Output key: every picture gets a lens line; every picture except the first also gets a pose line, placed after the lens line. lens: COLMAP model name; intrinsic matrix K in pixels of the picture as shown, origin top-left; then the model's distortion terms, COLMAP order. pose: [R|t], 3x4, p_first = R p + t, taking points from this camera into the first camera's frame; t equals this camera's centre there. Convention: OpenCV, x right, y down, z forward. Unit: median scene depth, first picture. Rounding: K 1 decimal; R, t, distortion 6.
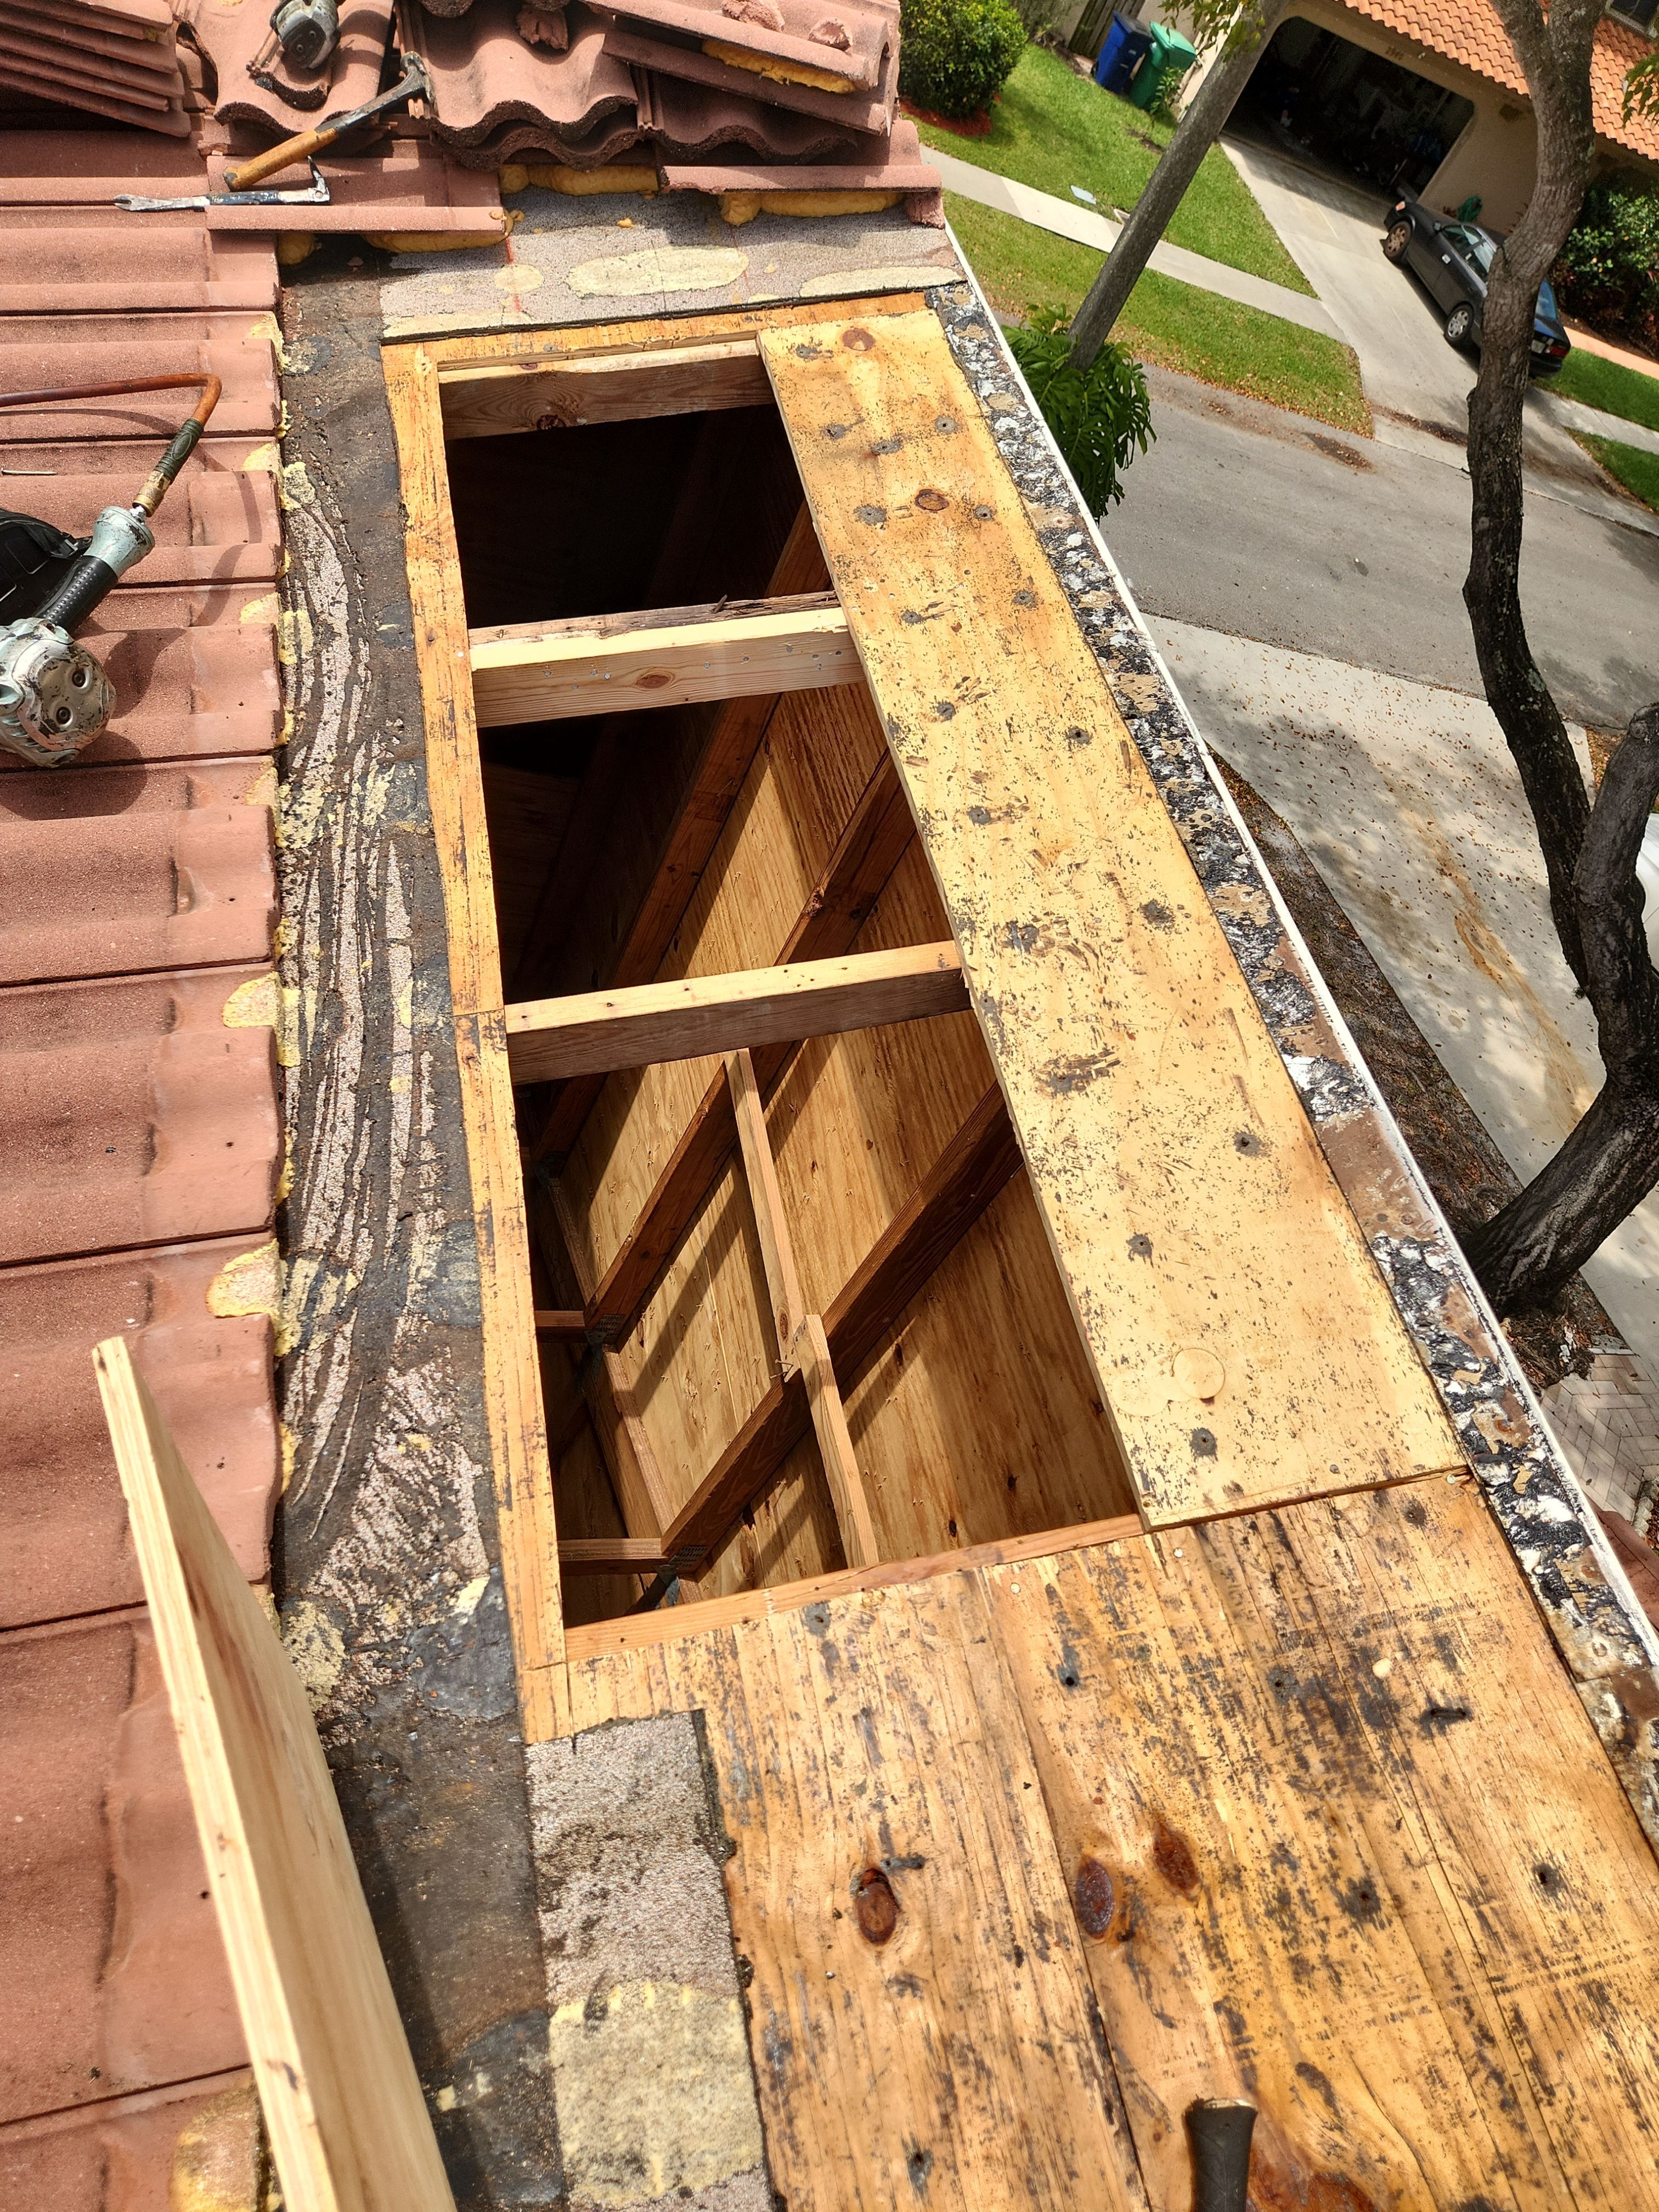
lens RADIAL K [[1476.9, 0, 836.2], [0, 1476.9, 1097.2], [0, 0, 1]] dist [0.070230, -0.062383]
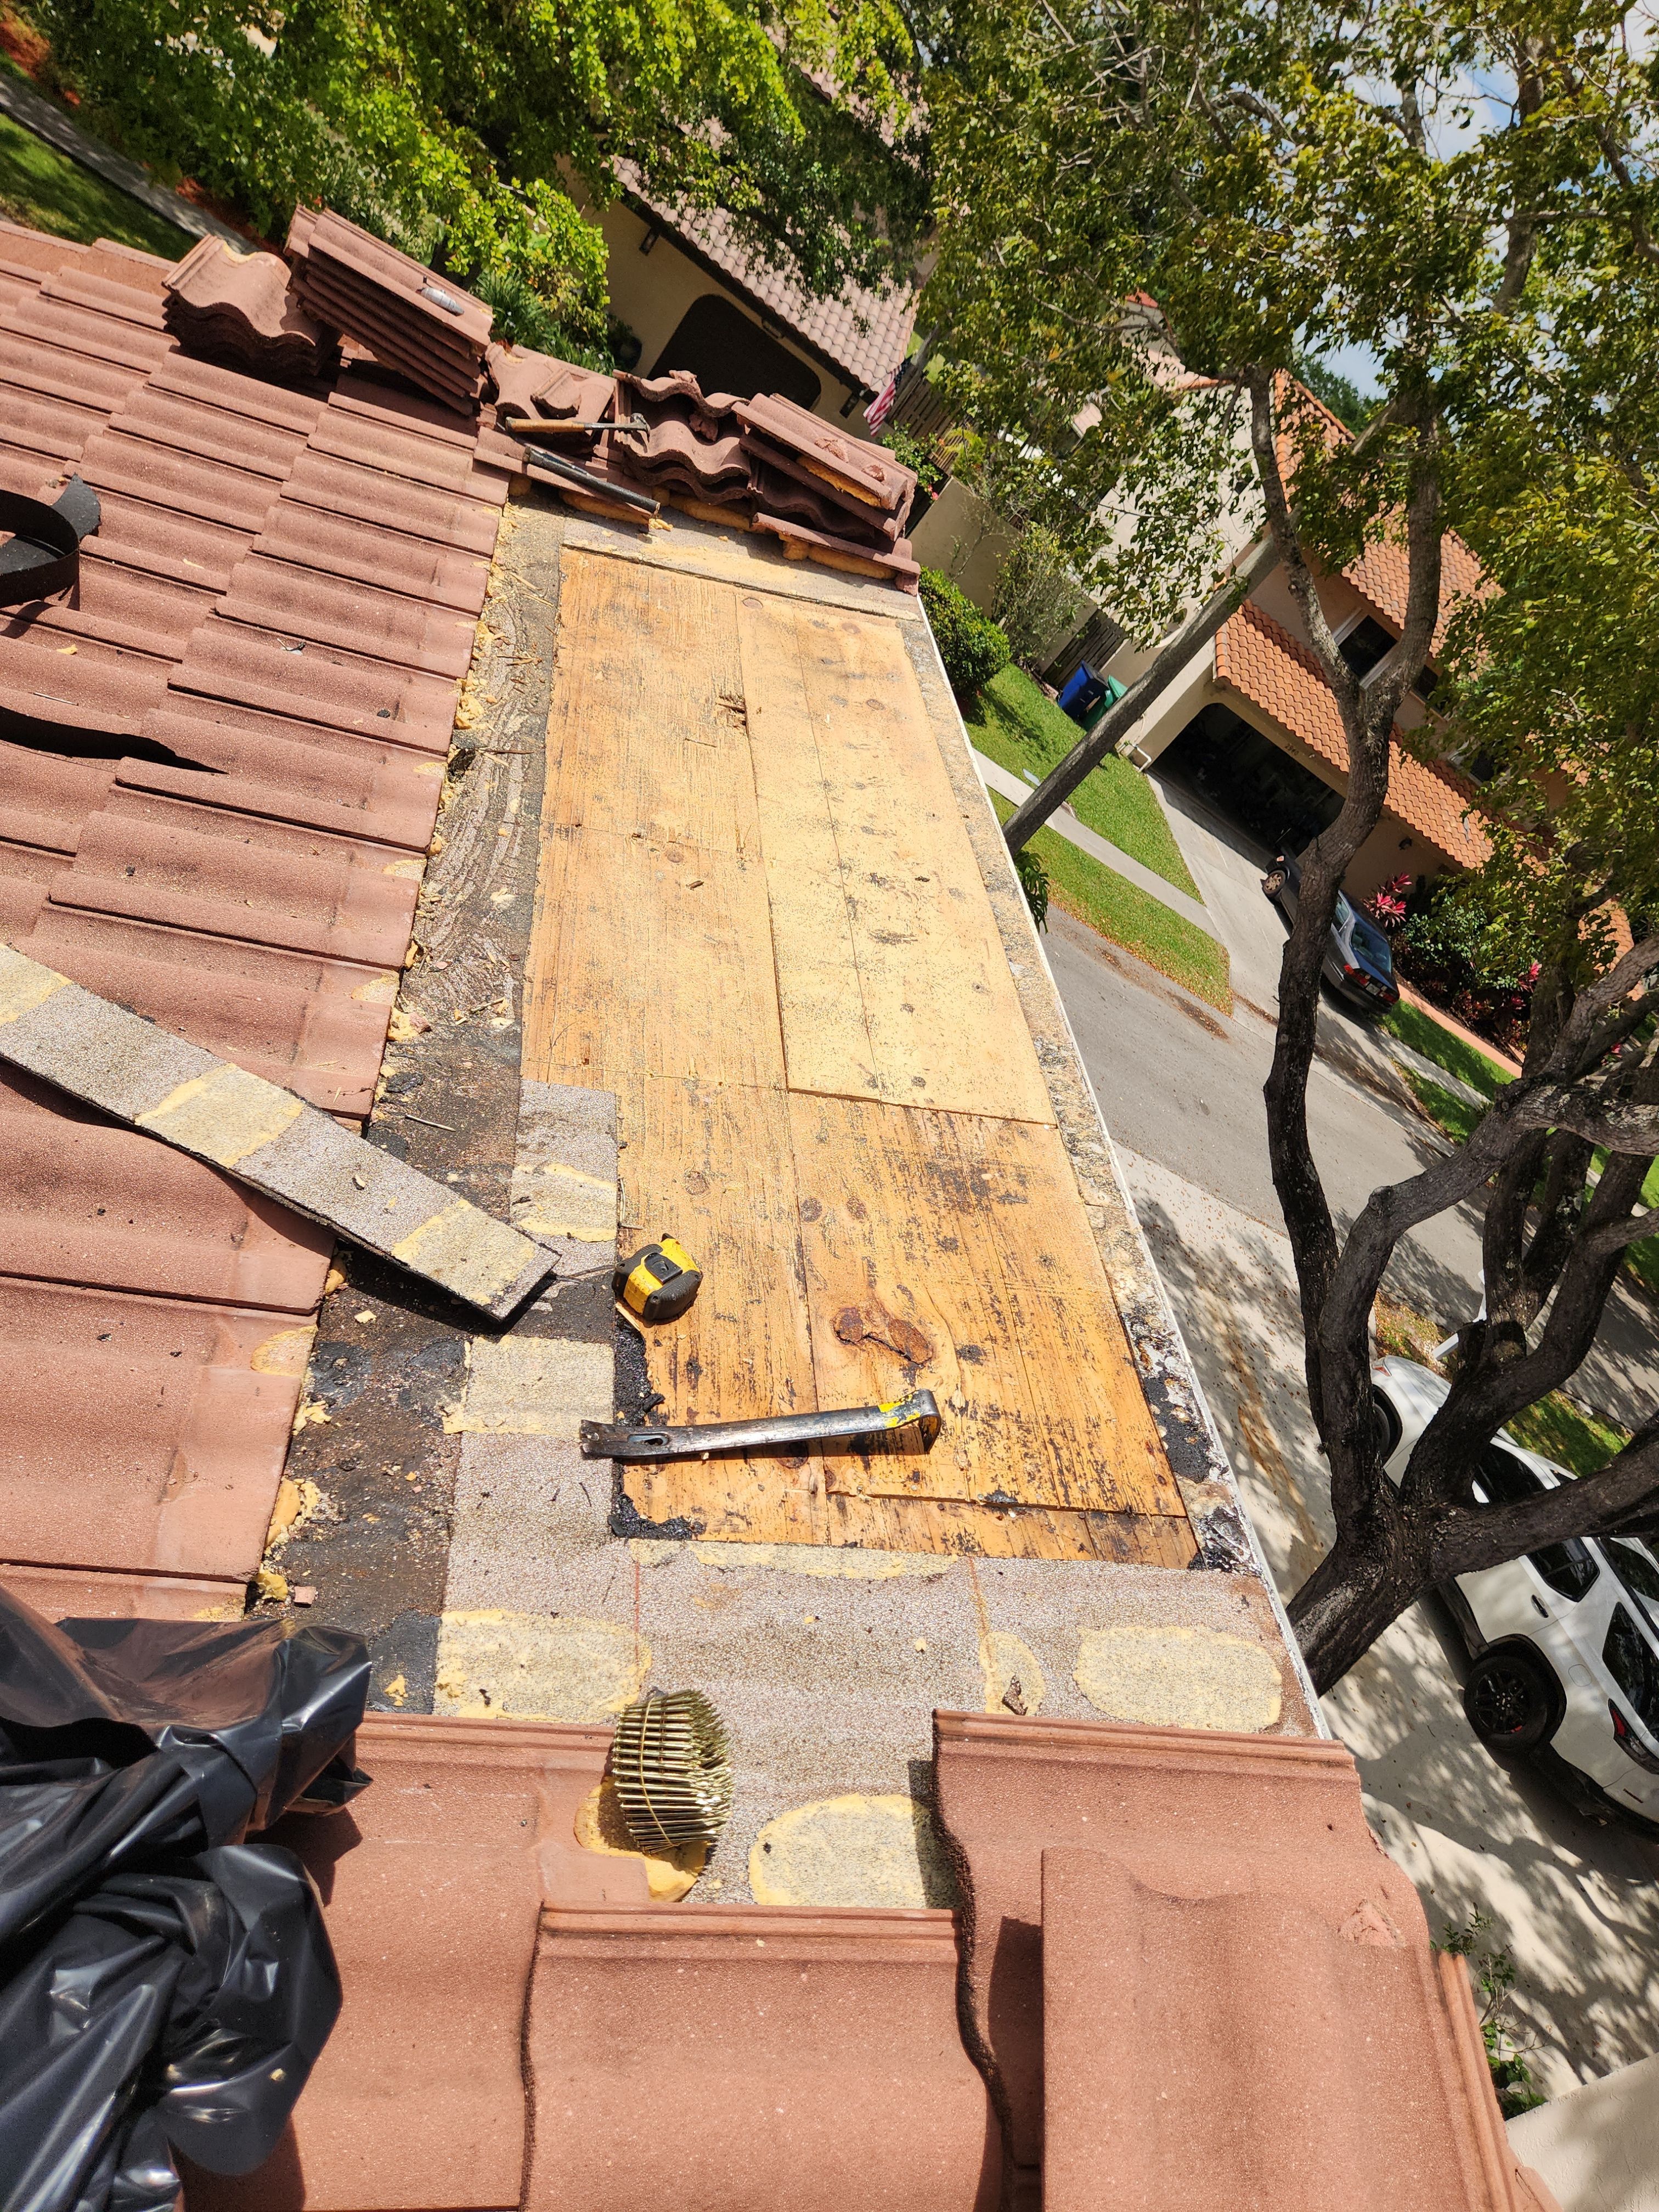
lens RADIAL K [[1476.9, 0, 853.0], [0, 1476.9, 1108.4], [0, 0, 1]] dist [0.070230, -0.062383]
pose [[0.965825, 0.248466, 0.073795, 0.041080], [-0.214702, 0.926428, -0.309247, 0.701839], [-0.145204, 0.282834, 0.948114, -0.557105]]
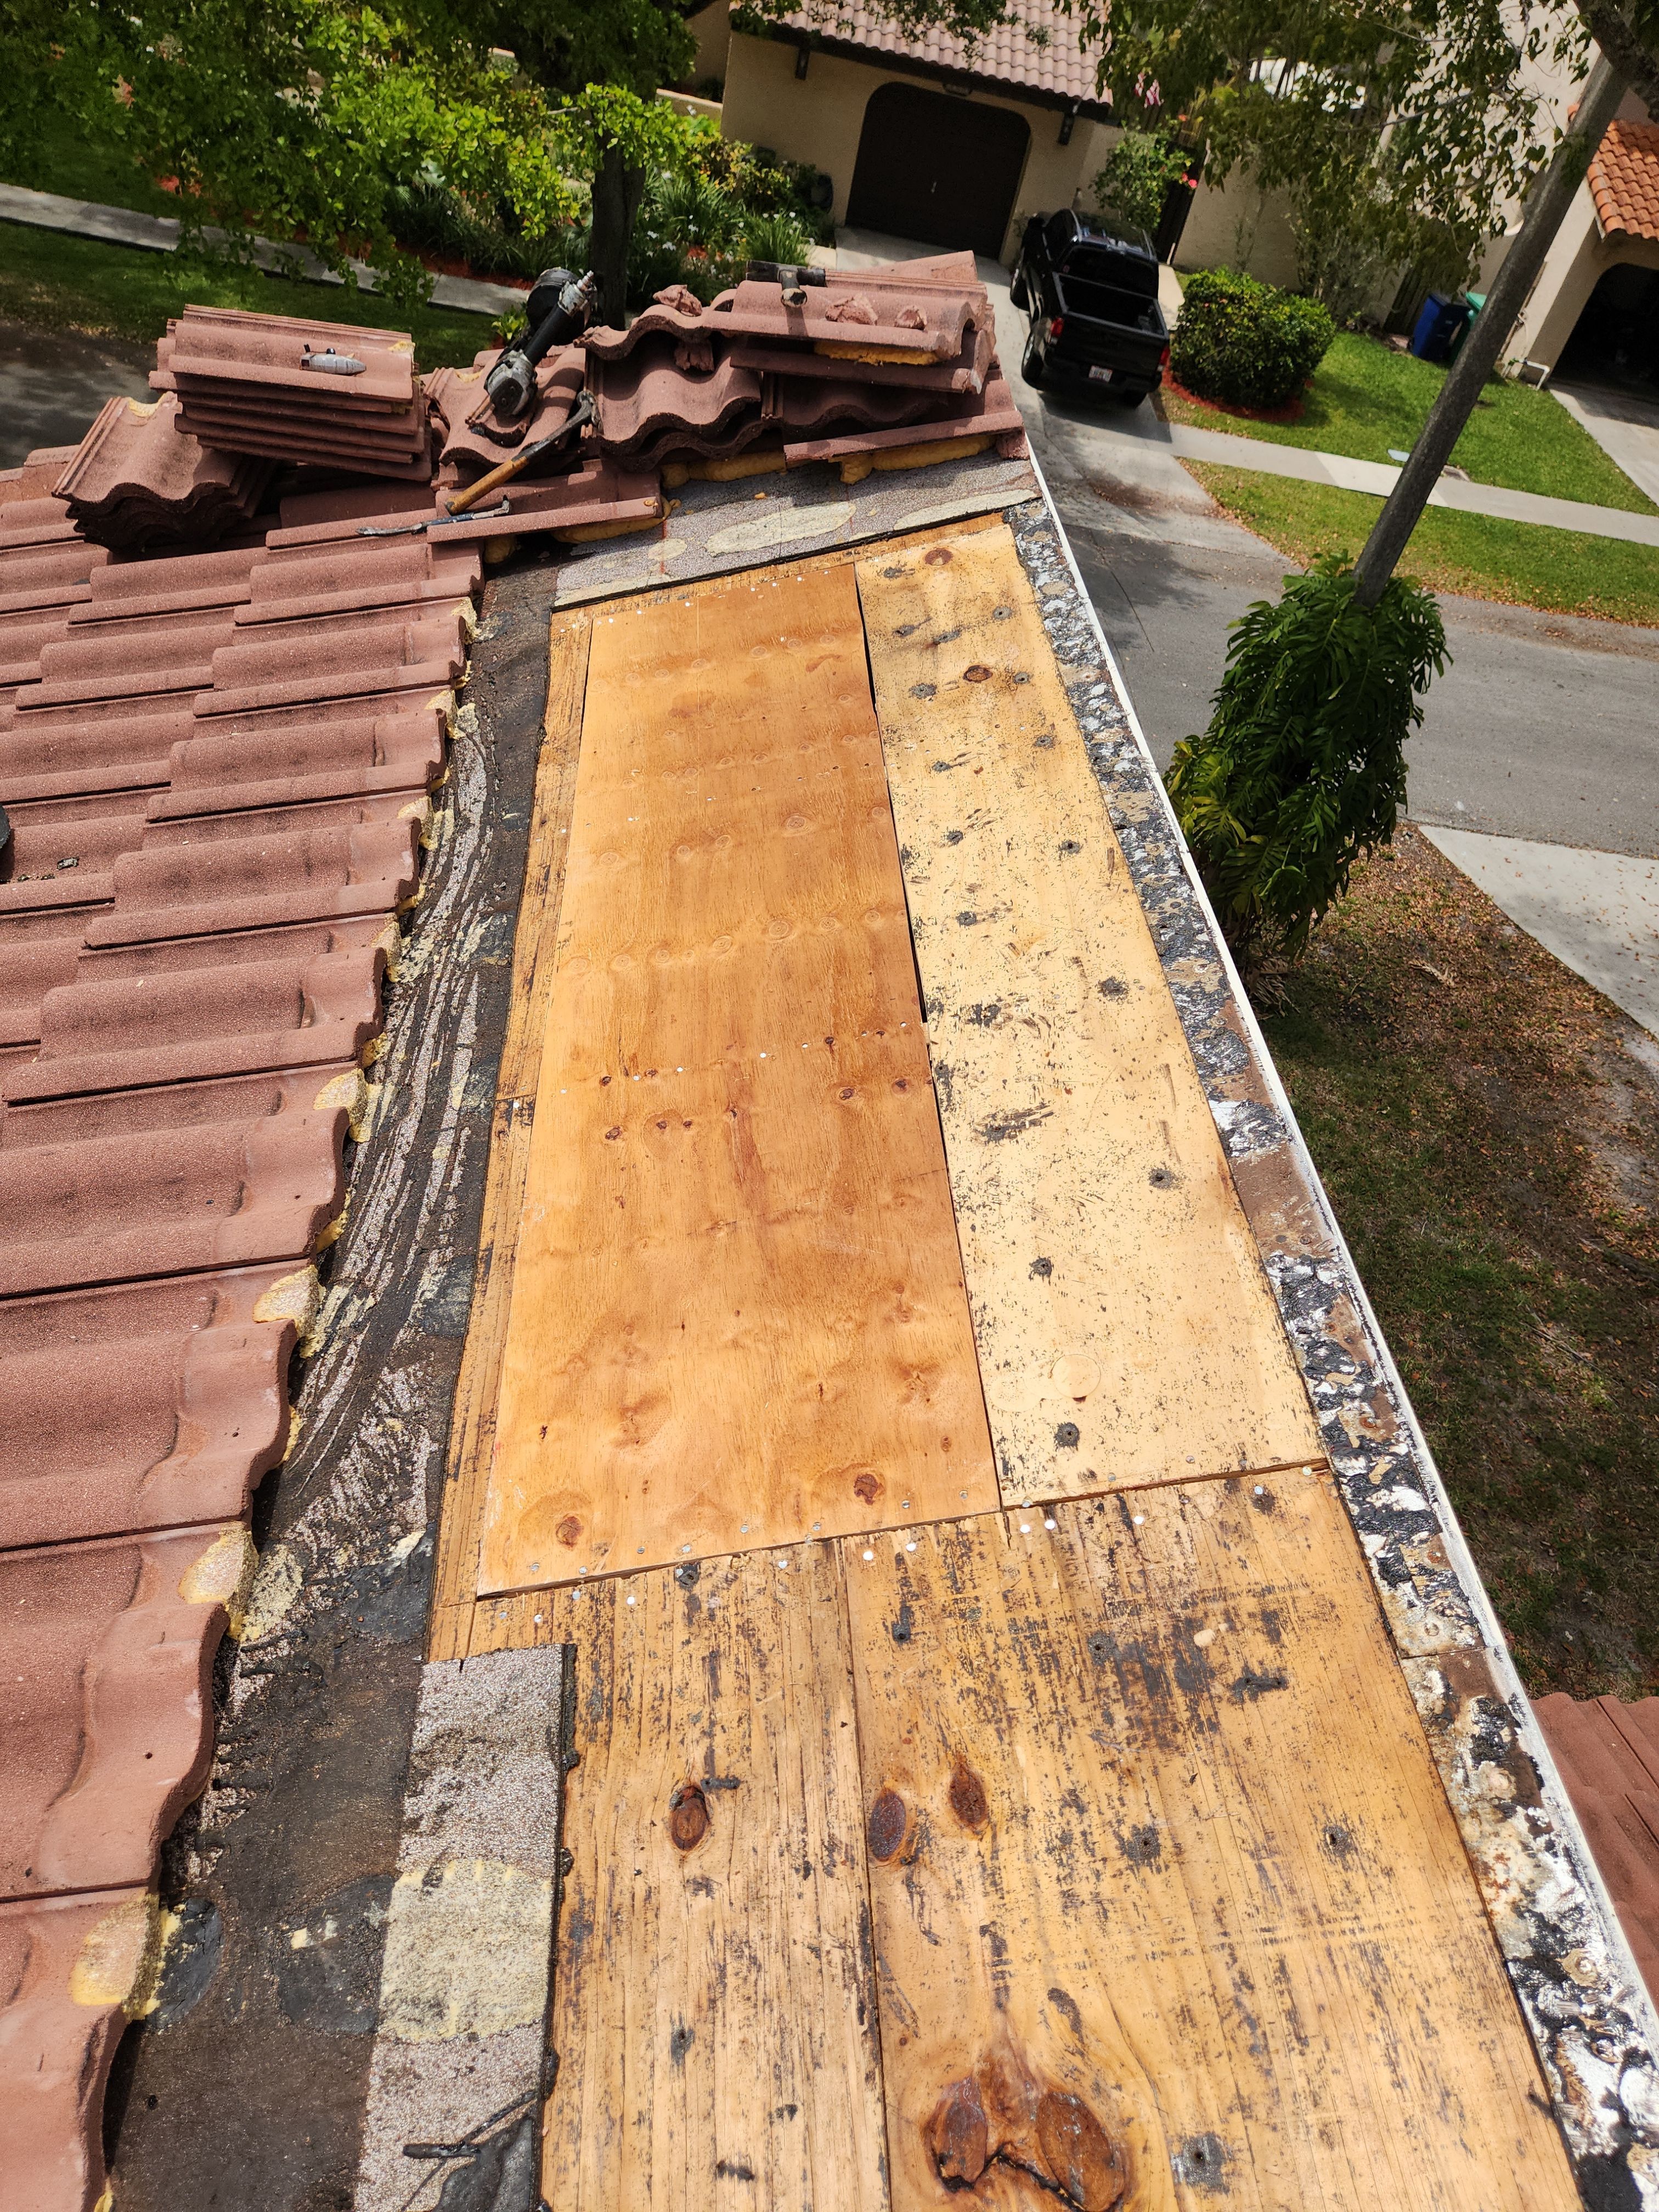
lens RADIAL K [[1476.9, 0, 836.5], [0, 1476.9, 1126.3], [0, 0, 1]] dist [0.070230, -0.062383]
pose [[0.969800, -0.037539, -0.240994, 0.297202], [-0.000523, 0.987762, -0.155967, 0.153236], [0.243899, 0.151383, 0.957912, -0.067423]]
